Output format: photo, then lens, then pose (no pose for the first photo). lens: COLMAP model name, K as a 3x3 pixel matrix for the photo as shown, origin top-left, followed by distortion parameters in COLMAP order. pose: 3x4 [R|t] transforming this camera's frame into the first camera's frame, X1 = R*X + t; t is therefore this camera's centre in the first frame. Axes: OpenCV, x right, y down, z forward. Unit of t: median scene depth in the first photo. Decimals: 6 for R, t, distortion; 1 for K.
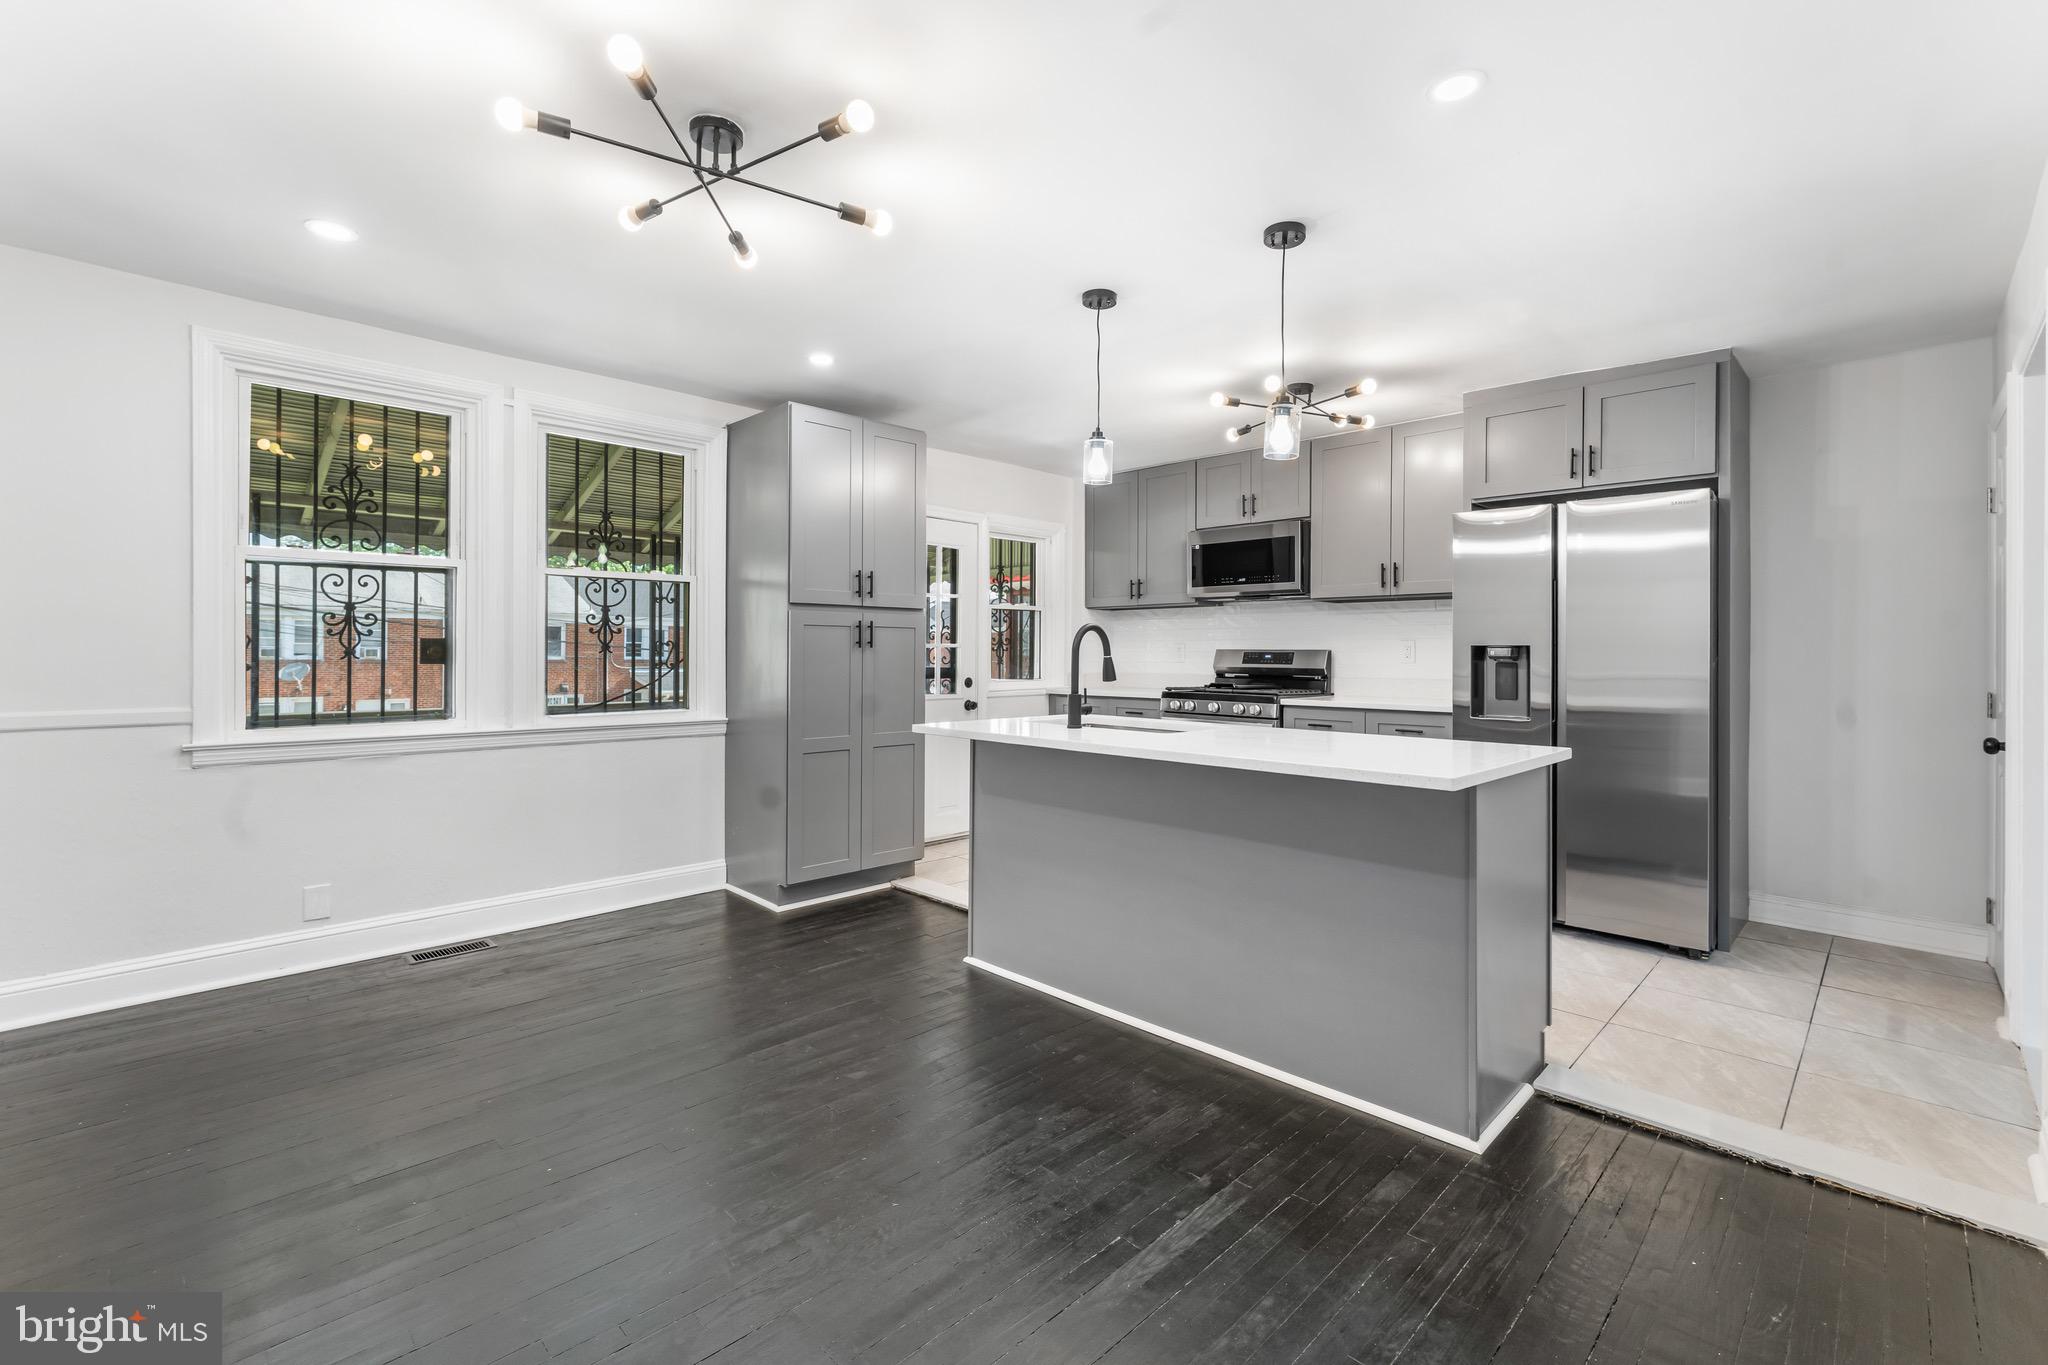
lens RADIAL K [[886.1, 0, 1036.9], [0, 886.1, 647.3], [0, 0, 1]] dist [-0.000719, 0.000088]
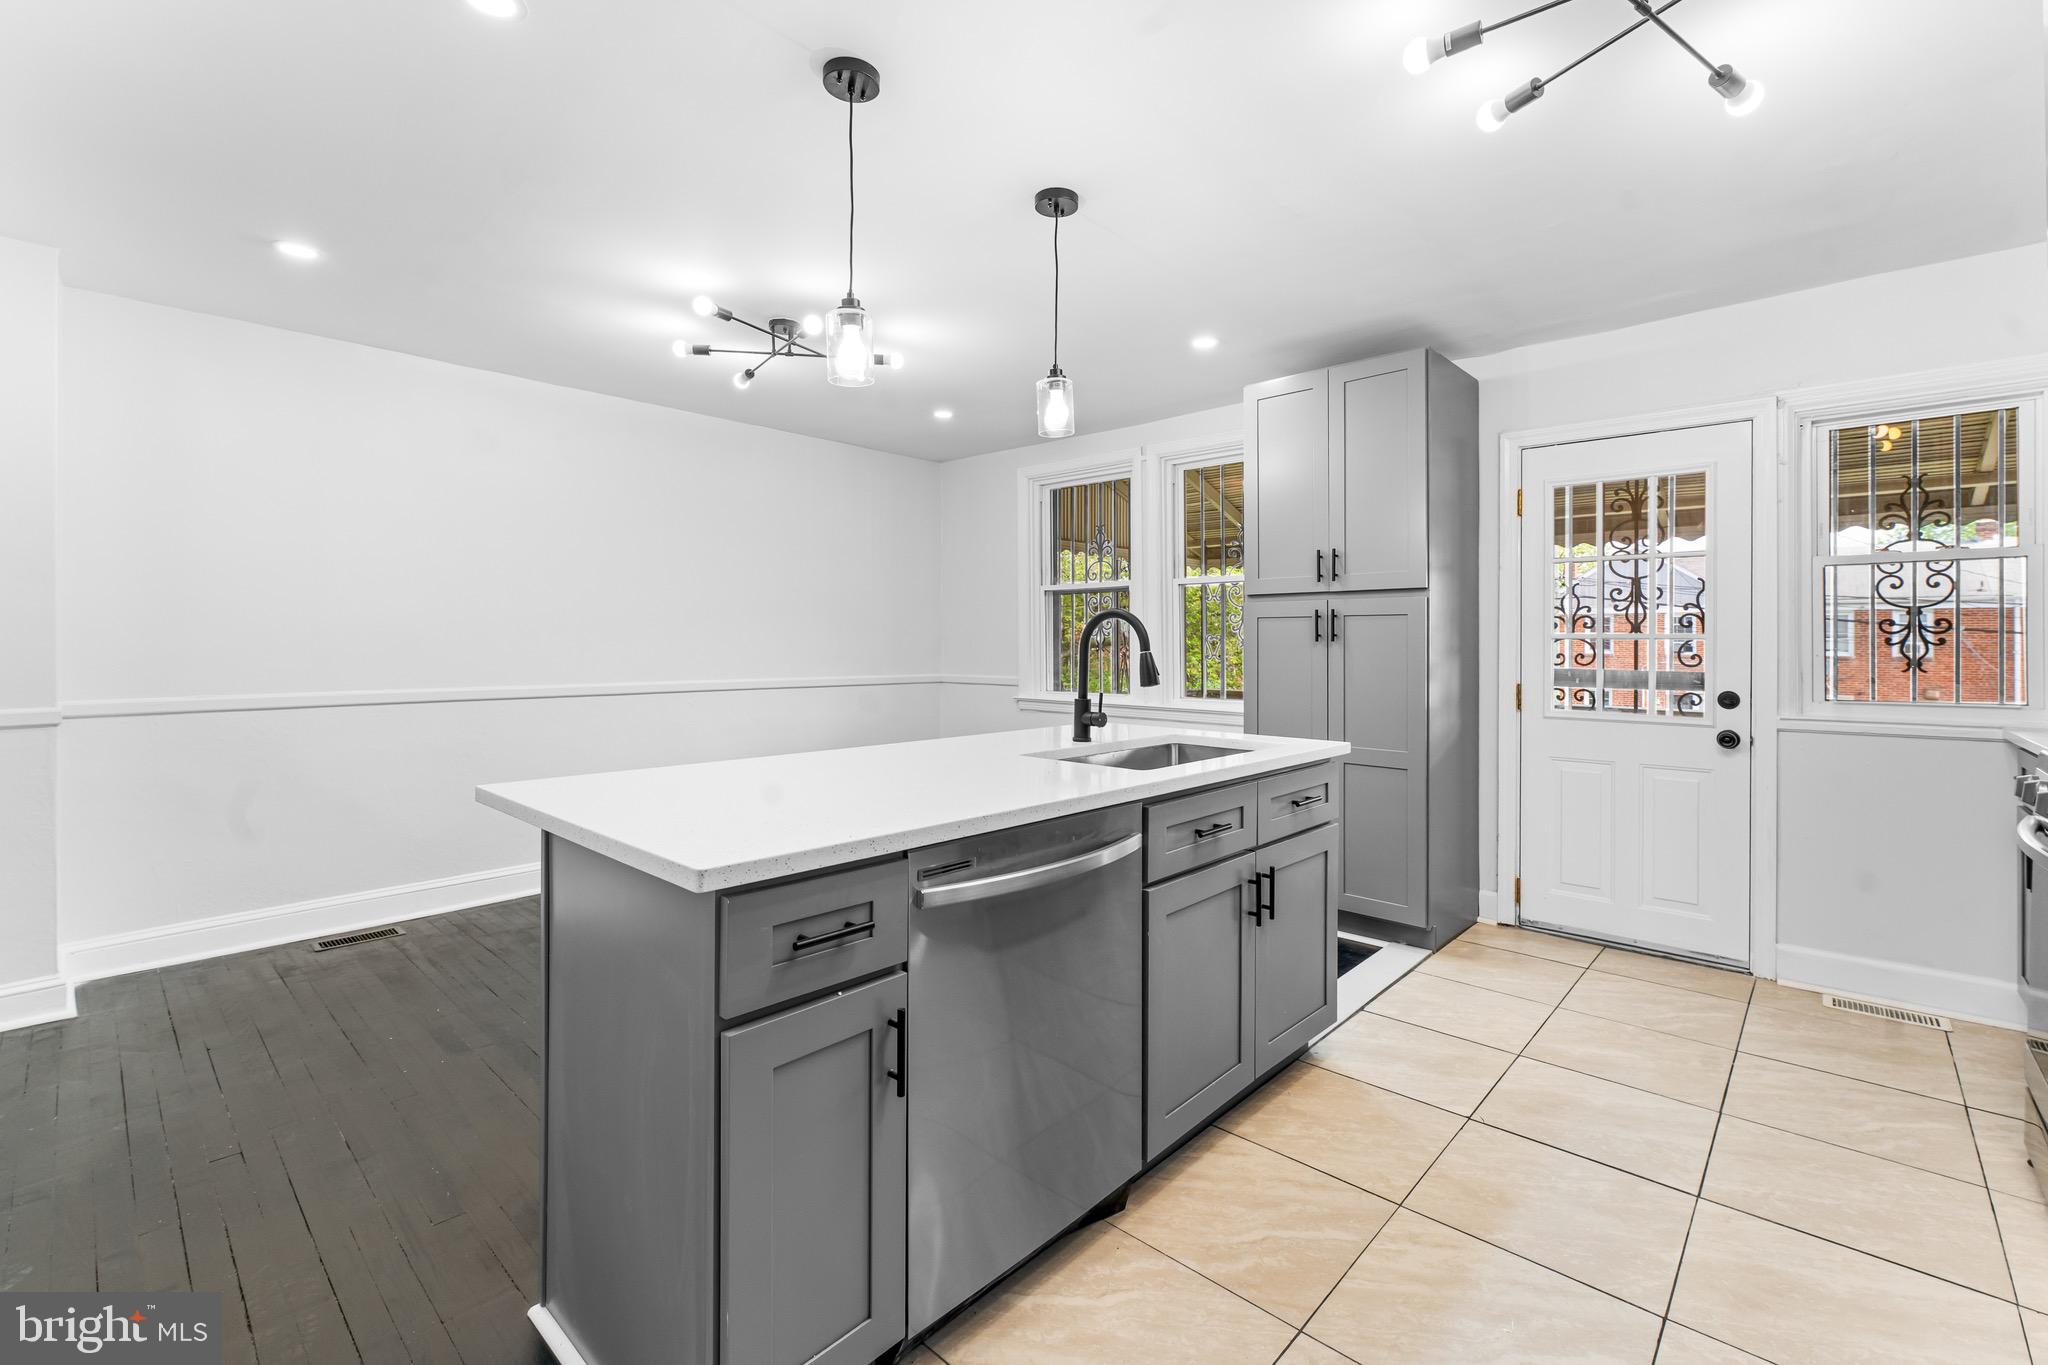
lens RADIAL K [[886.1, 0, 1036.9], [0, 886.1, 647.3], [0, 0, 1]] dist [-0.000719, 0.000088]
pose [[0.034054, -0.000073, -0.999420, 0.657825], [0.004234, 0.999991, 0.000071, 0.004883], [0.999411, -0.004234, 0.034054, 0.725275]]
